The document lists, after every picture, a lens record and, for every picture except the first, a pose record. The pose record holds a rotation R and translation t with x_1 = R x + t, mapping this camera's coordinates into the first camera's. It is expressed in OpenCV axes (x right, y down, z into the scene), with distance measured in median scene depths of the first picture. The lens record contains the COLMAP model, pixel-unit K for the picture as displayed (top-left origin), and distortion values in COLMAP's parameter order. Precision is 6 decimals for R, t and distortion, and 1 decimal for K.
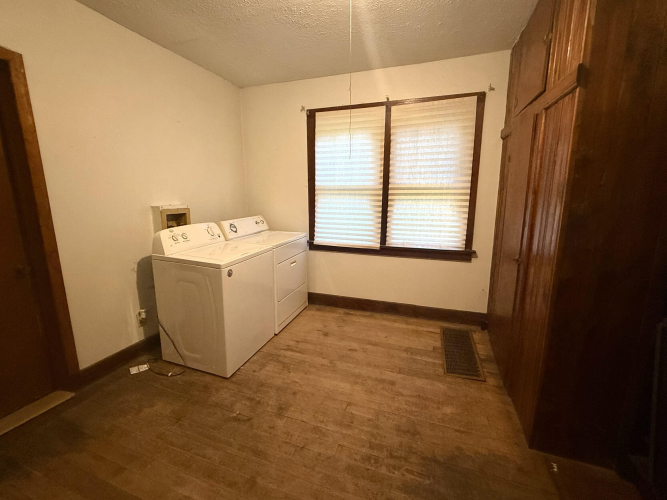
lens RADIAL K [[291.0, 0, 332.6], [0, 291.0, 245.9], [0, 0, 1]] dist [-0.001988, 0.002115]
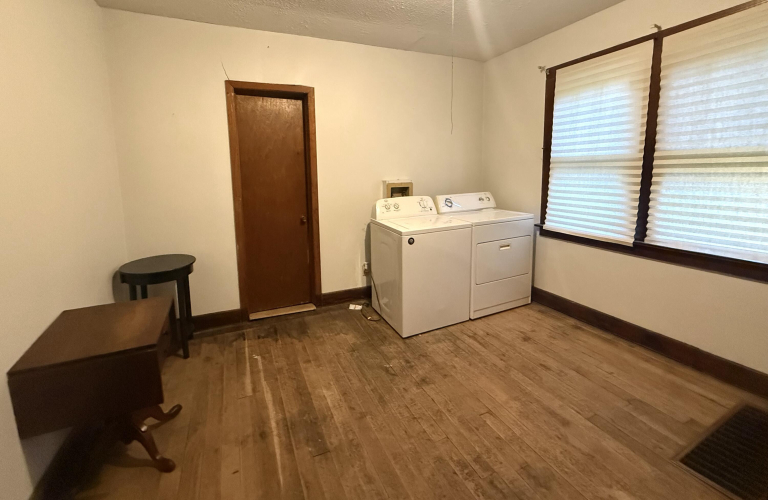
lens RADIAL K [[346.8, 0, 389.4], [0, 346.8, 204.9], [0, 0, 1]] dist [0.001299, 0.000177]
pose [[0.678809, 0.059899, -0.731867, 0.424199], [-0.112718, 0.993355, -0.023246, -0.002433], [0.725612, 0.098275, 0.681050, 0.026447]]
